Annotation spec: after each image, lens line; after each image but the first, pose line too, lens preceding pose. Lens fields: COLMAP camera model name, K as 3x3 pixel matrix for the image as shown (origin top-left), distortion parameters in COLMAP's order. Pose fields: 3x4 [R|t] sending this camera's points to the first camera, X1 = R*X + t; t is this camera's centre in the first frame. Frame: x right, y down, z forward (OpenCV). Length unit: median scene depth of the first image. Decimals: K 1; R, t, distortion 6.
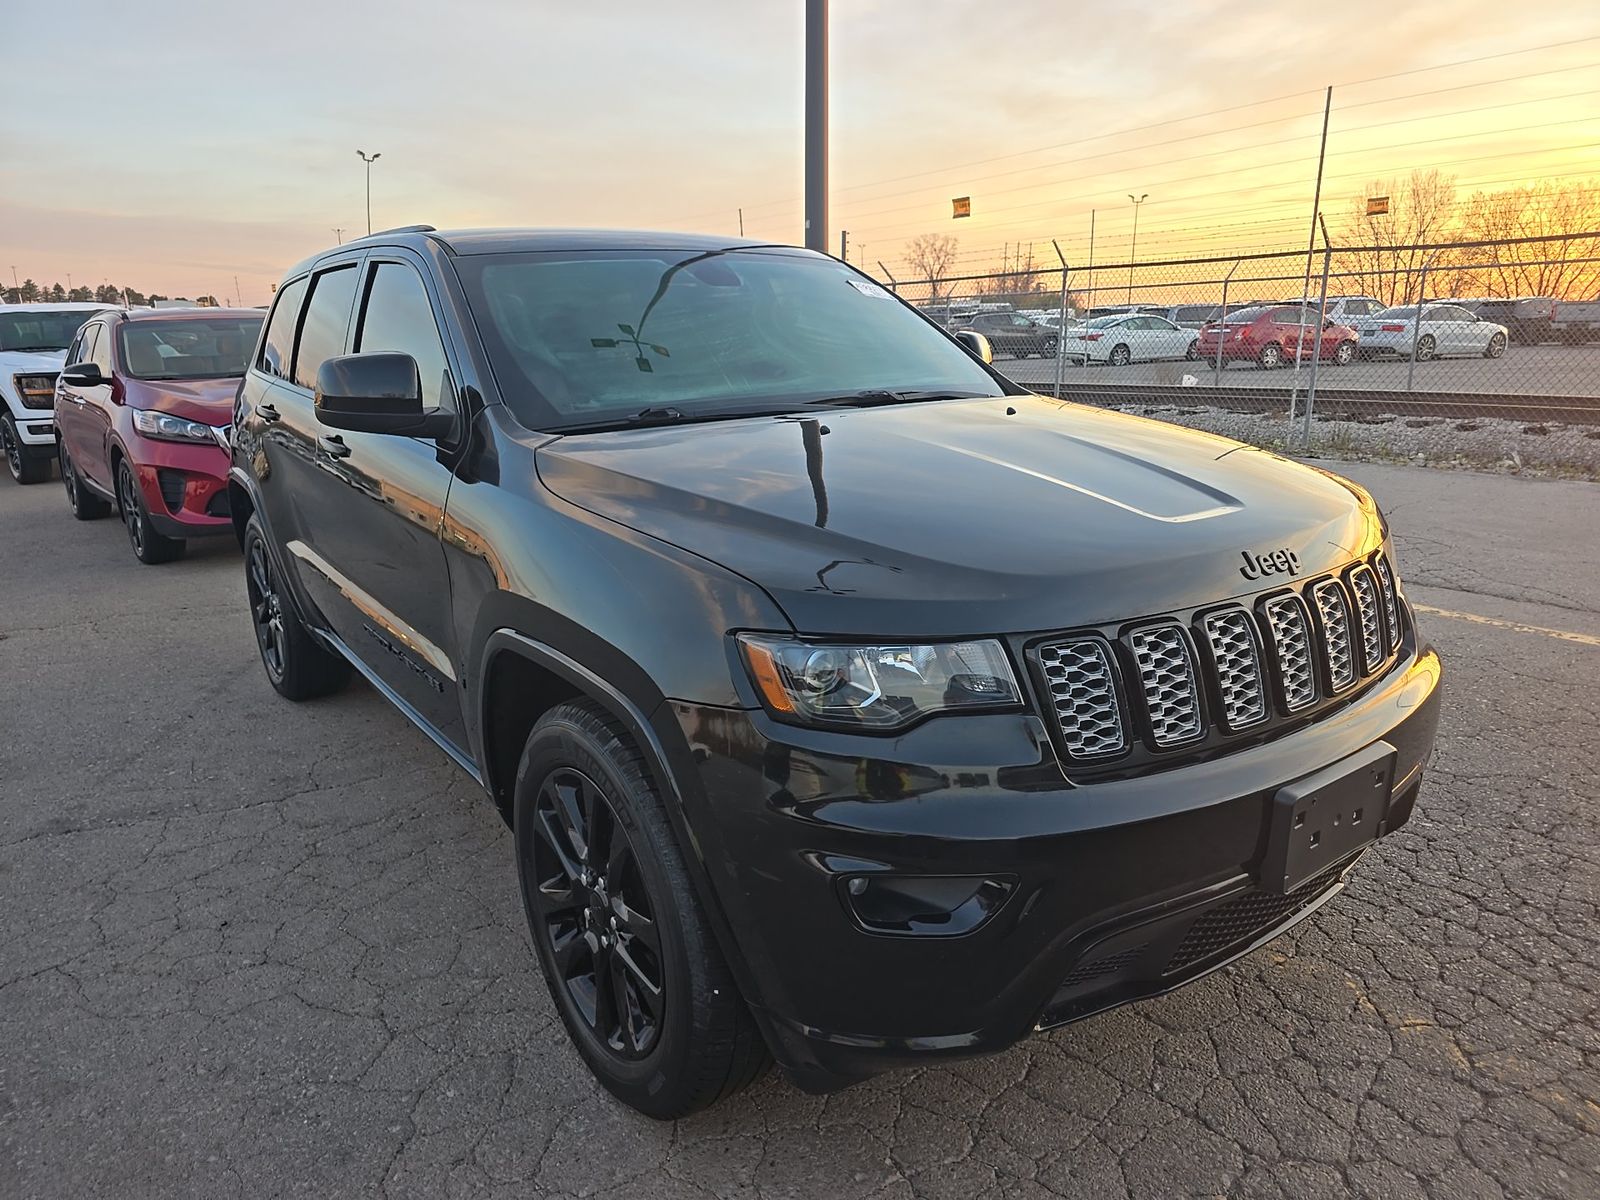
lens RADIAL K [[1078.2, 0, 800.0], [0, 1078.2, 600.0], [0, 0, 1]] dist [0.053875, -0.040521]
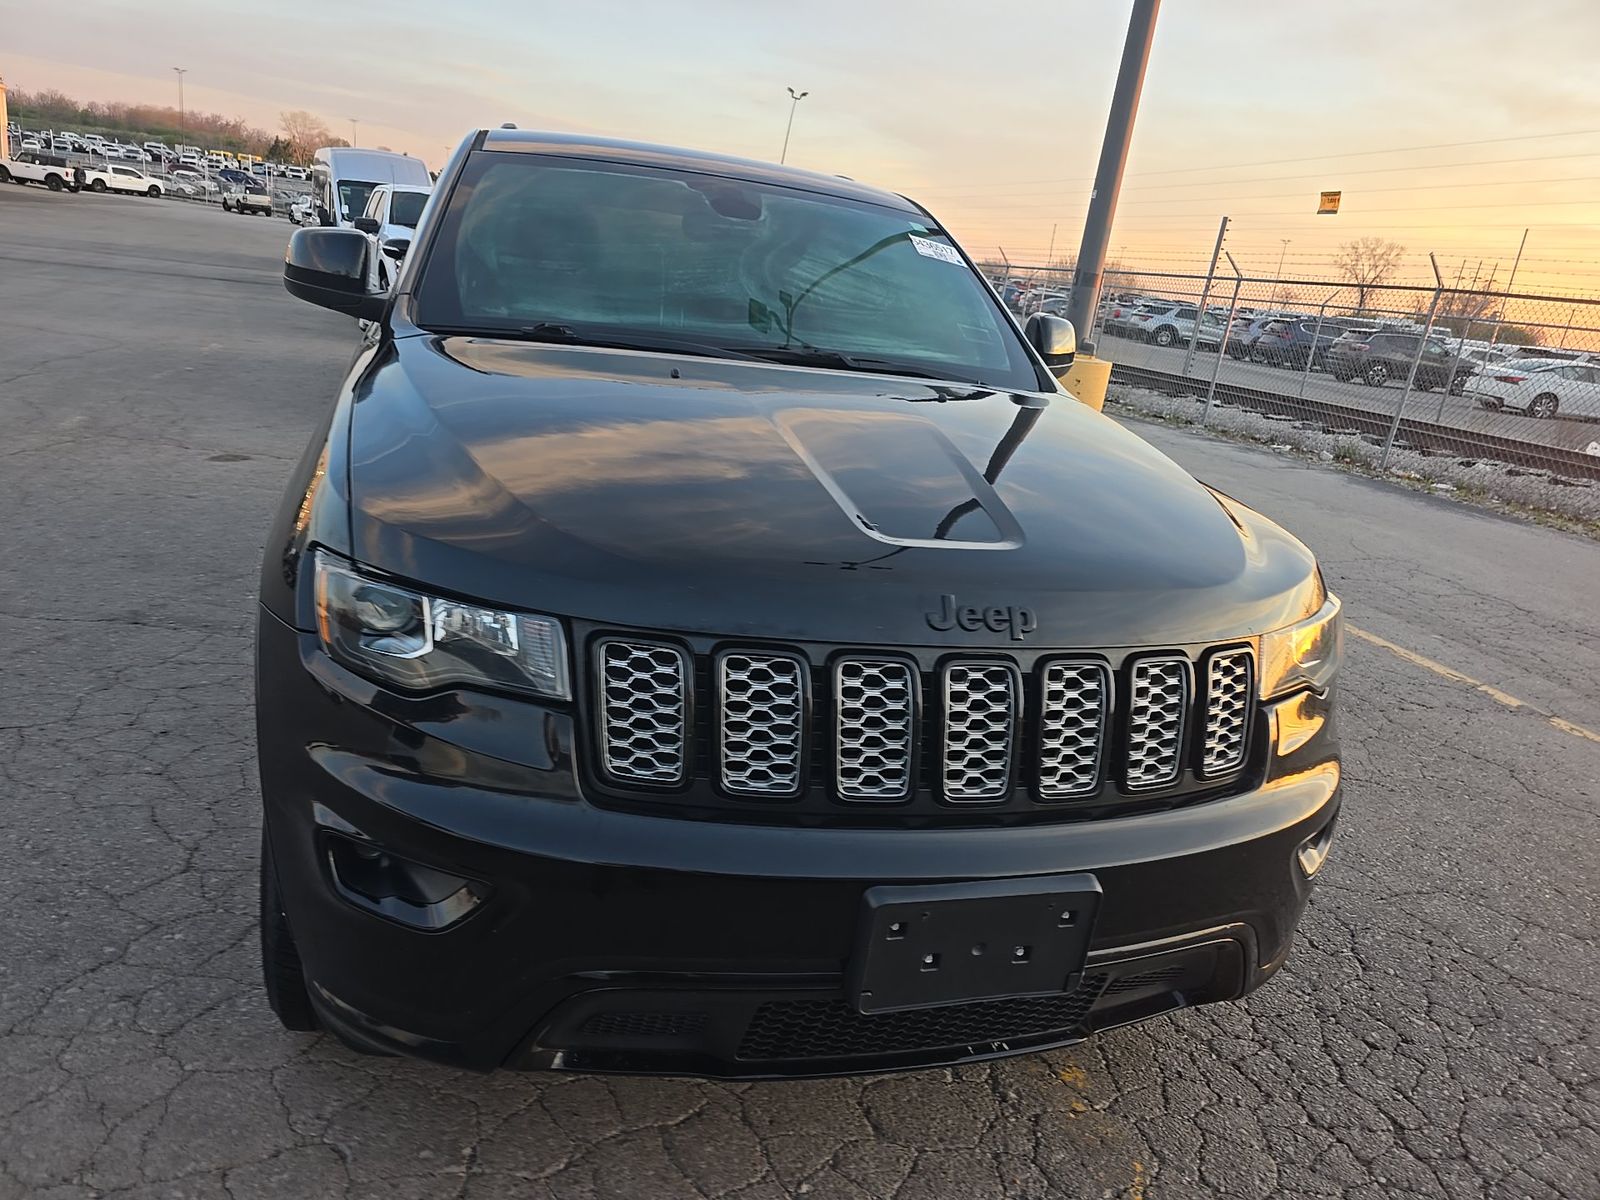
lens RADIAL K [[1078.2, 0, 800.0], [0, 1078.2, 600.0], [0, 0, 1]] dist [0.053875, -0.040521]
pose [[0.930415, 0.230211, -0.285187, 0.320509], [-0.221282, 0.973133, 0.063614, -0.040549], [0.292169, 0.003919, 0.956359, 0.121957]]
